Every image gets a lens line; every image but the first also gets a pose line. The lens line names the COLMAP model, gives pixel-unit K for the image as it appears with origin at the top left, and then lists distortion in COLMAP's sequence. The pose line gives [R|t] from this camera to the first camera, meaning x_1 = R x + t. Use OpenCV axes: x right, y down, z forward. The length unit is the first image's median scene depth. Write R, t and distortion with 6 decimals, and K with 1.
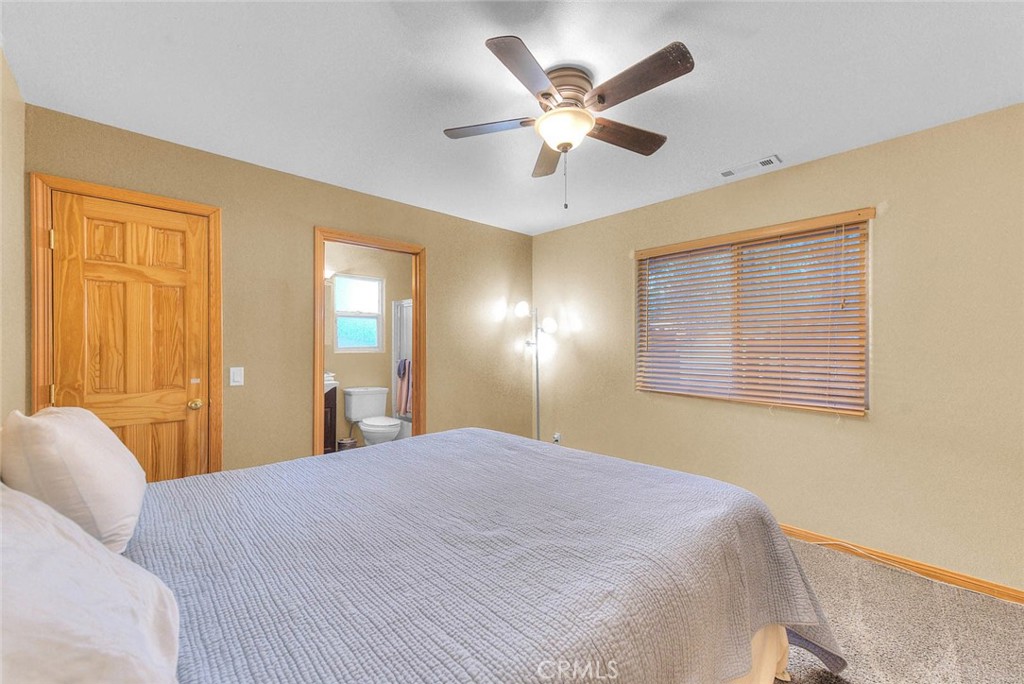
lens RADIAL K [[414.1, 0, 509.7], [0, 414.1, 345.1], [0, 0, 1]] dist [0.021720, -0.000095]
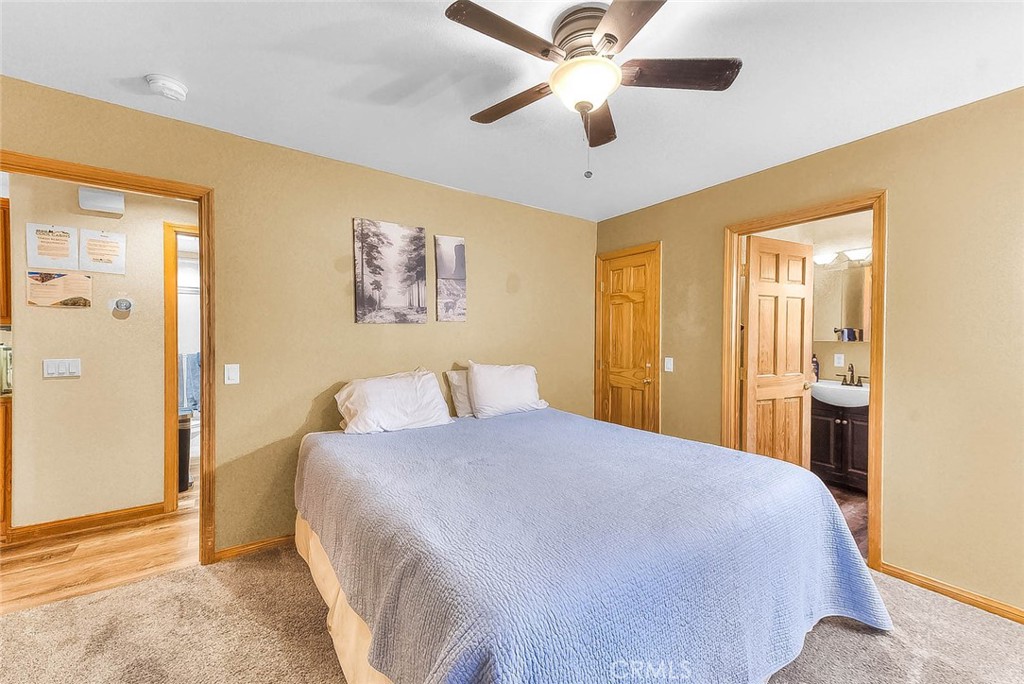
lens RADIAL K [[414.1, 0, 509.7], [0, 414.1, 345.1], [0, 0, 1]] dist [0.021720, -0.000095]
pose [[-0.155148, 0.014575, -0.987784, 0.783024], [-0.005190, 0.999865, 0.015568, -0.004139], [0.987878, 0.007542, -0.155052, 0.773802]]
